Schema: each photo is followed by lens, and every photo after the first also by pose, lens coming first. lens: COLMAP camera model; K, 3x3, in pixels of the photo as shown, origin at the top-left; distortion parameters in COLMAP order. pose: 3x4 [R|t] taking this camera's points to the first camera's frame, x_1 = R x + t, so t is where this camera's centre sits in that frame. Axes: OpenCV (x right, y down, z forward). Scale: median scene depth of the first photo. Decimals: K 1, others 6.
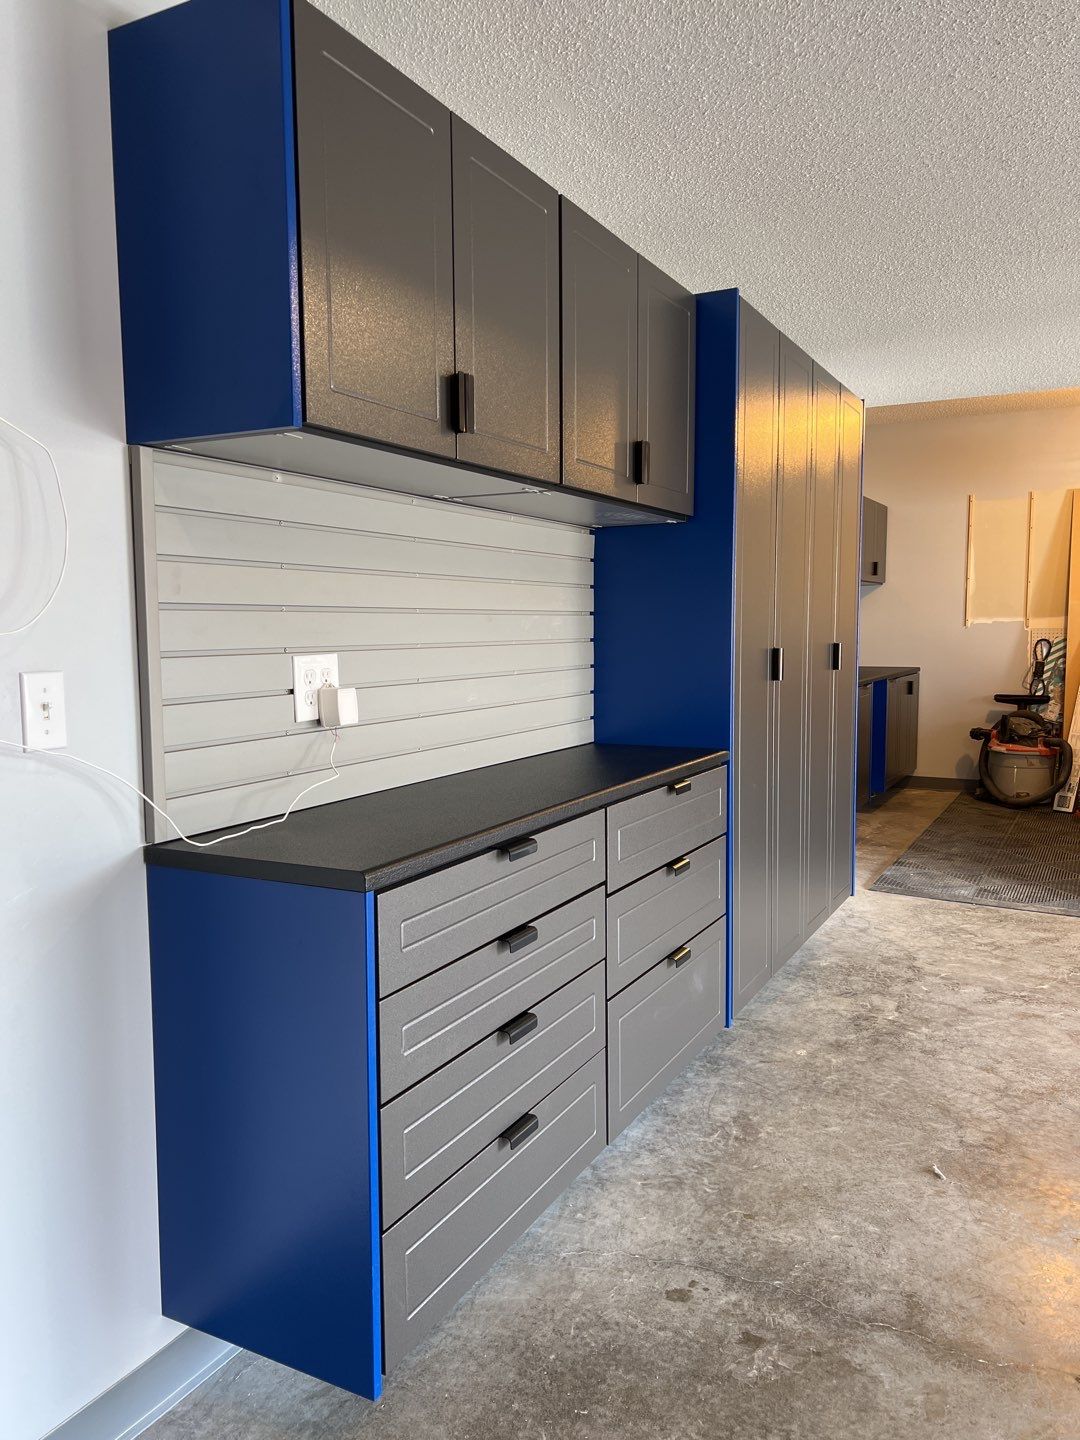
lens RADIAL K [[1081.3, 0, 538.1], [0, 1081.3, 726.8], [0, 0, 1]] dist [0.036891, -0.042350]
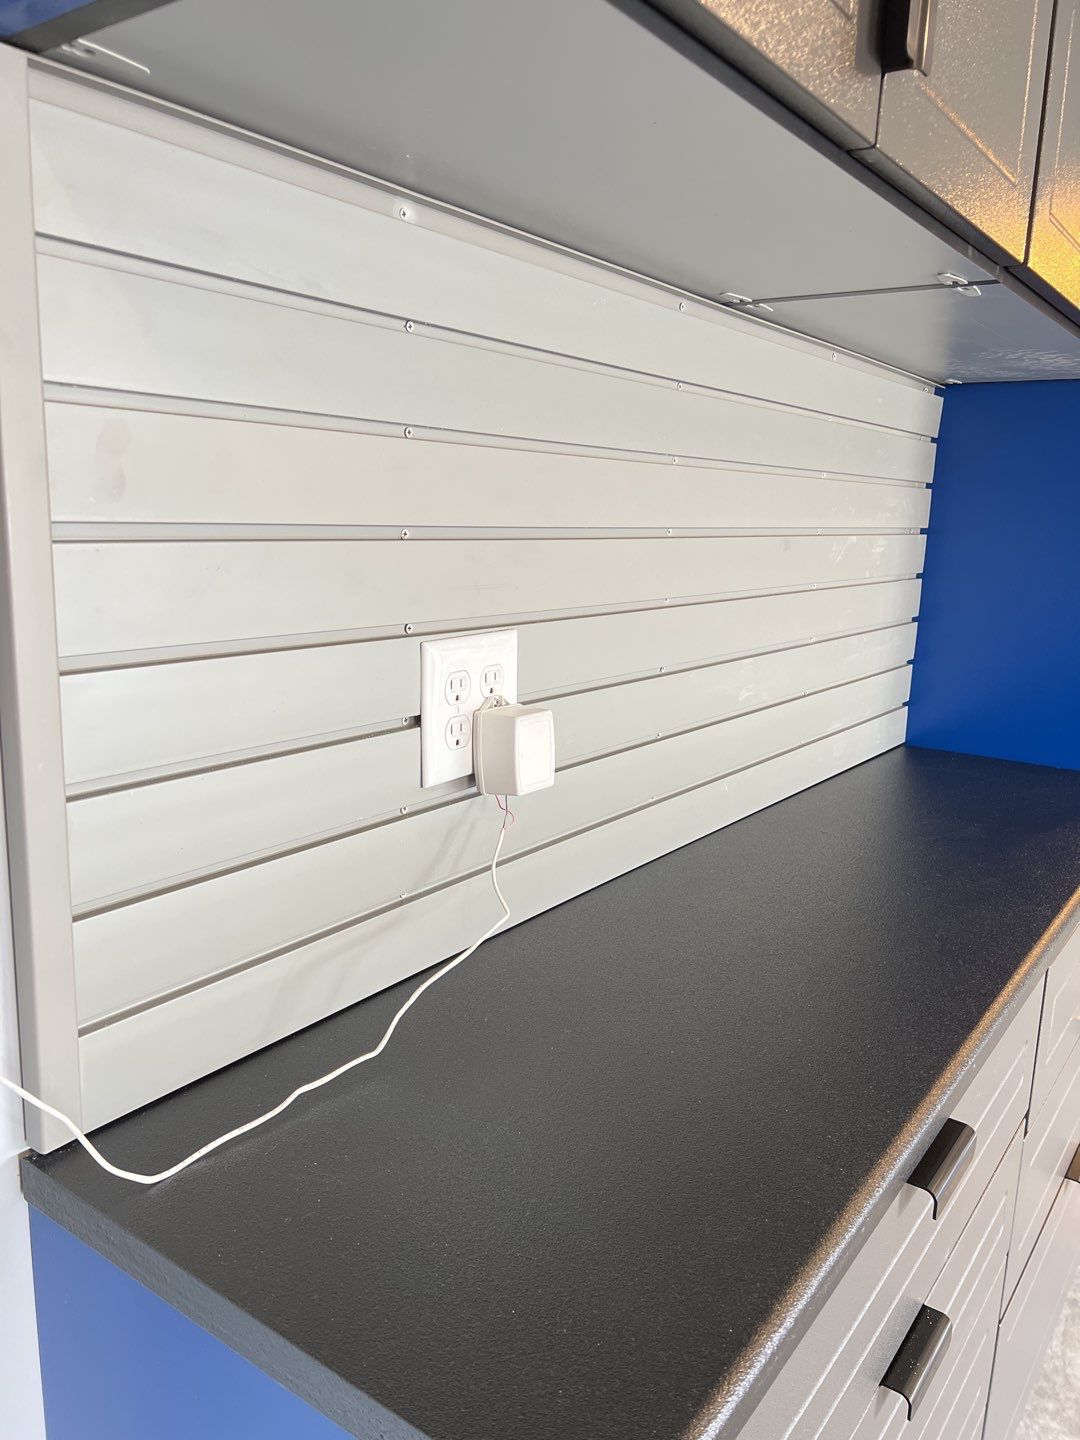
lens RADIAL K [[1098.8, 0, 540.0], [0, 1098.8, 720.0], [0, 0, 1]] dist [0.121958, 0.000338]
pose [[0.990576, 0.066719, -0.119619, -0.104542], [-0.054395, 0.993142, 0.103487, -0.071407], [0.125703, -0.096005, 0.987412, 0.474920]]
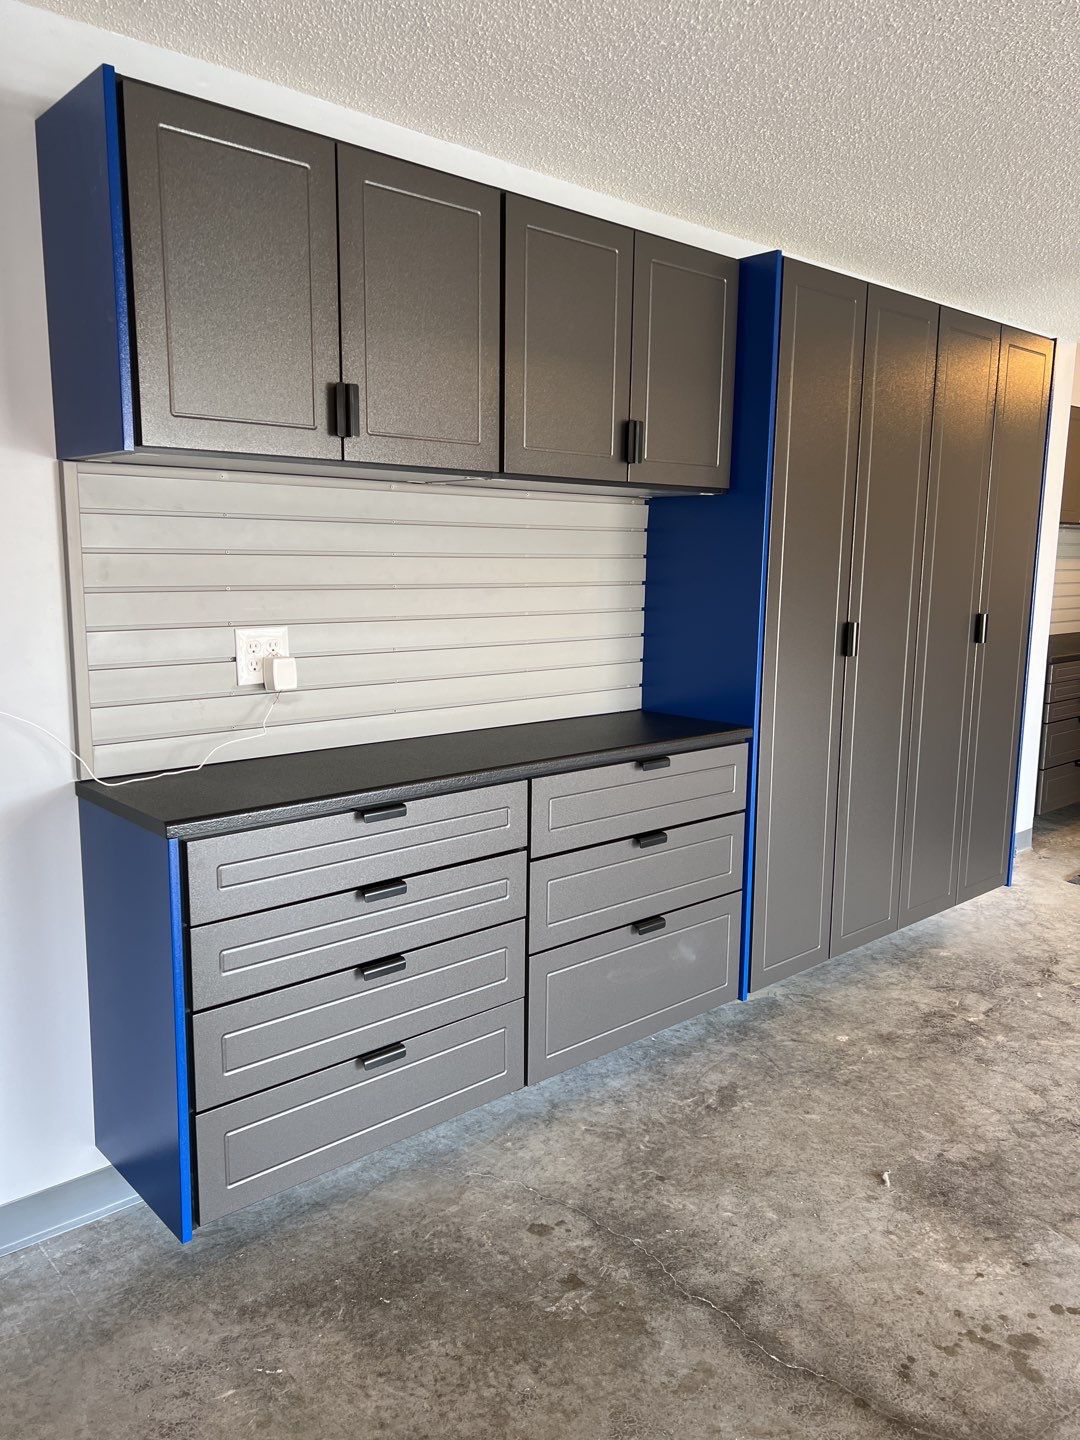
lens RADIAL K [[1081.3, 0, 538.1], [0, 1081.3, 726.8], [0, 0, 1]] dist [0.036891, -0.042350]
pose [[0.939173, 0.074907, -0.335176, 0.413430], [-0.052054, 0.995697, 0.076666, -0.057497], [0.339477, -0.054555, 0.939031, 0.002869]]
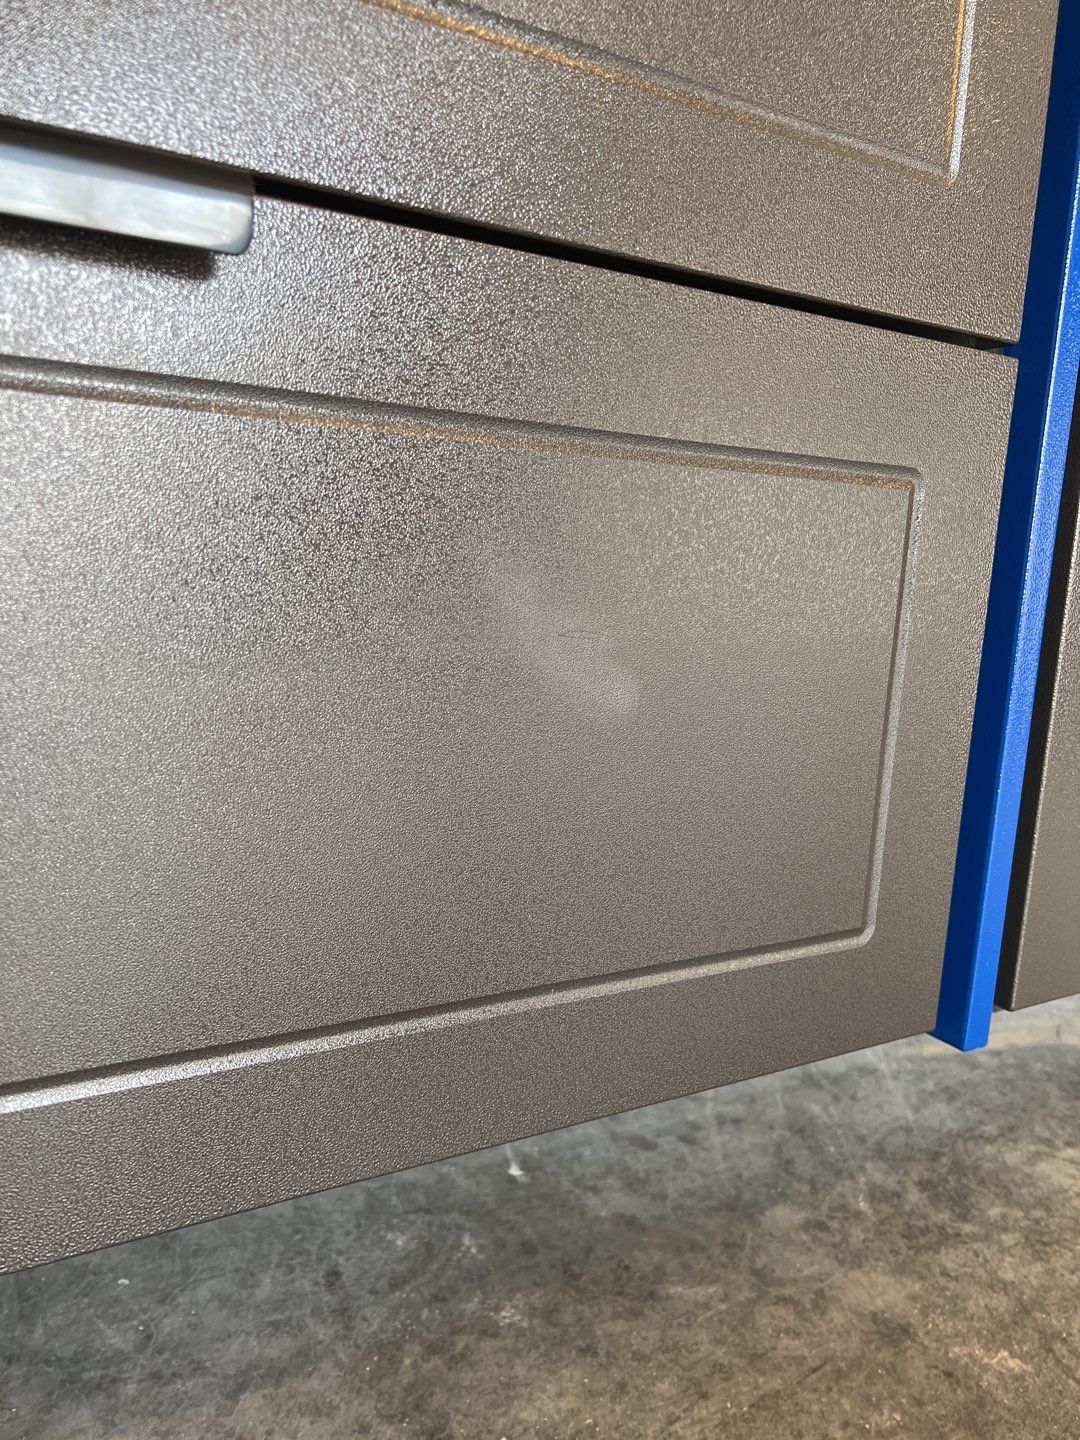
lens RADIAL K [[1081.3, 0, 538.1], [0, 1081.3, 726.8], [0, 0, 1]] dist [0.036891, -0.042350]
pose [[0.851124, 0.134948, -0.507323, 0.261208], [-0.106778, 0.990695, 0.084386, 0.285447], [0.513990, -0.017652, 0.857614, 1.066048]]
